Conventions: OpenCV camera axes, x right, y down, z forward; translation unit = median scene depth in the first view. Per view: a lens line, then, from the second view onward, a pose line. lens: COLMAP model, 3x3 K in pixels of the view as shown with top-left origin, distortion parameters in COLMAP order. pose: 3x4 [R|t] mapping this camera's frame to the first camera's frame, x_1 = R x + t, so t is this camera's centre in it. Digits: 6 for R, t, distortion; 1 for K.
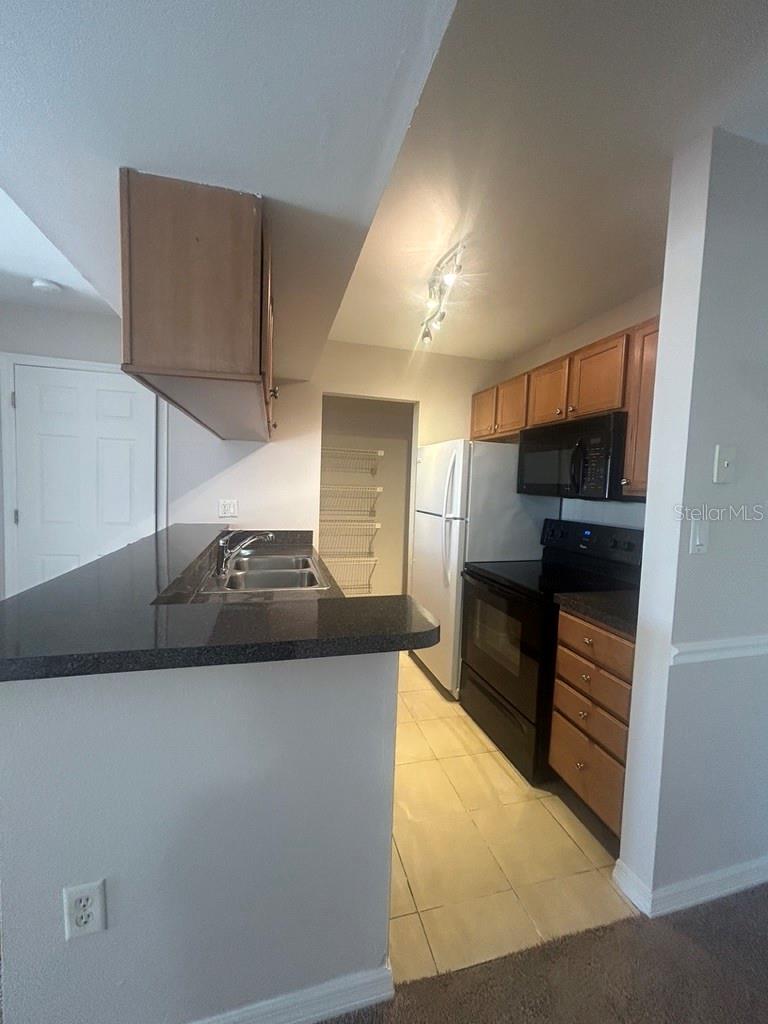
lens RADIAL K [[413.9, 0, 384.0], [0, 413.9, 512.0], [0, 0, 1]] dist [-0.000919, 0.000080]
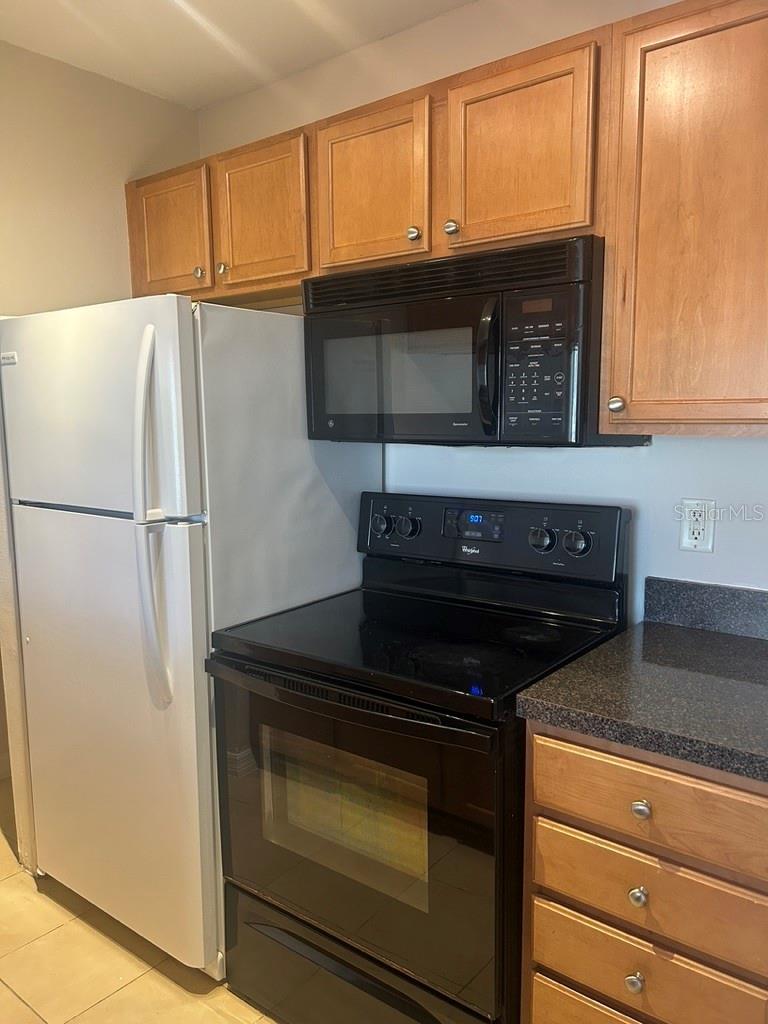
lens RADIAL K [[775.9, 0, 390.5], [0, 775.9, 527.7], [0, 0, 1]] dist [0.012521, -0.000015]
pose [[0.803519, -0.127281, 0.581513, -0.069557], [0.076985, 0.990889, 0.110508, -0.037913], [-0.590281, -0.044027, 0.805997, 0.347176]]
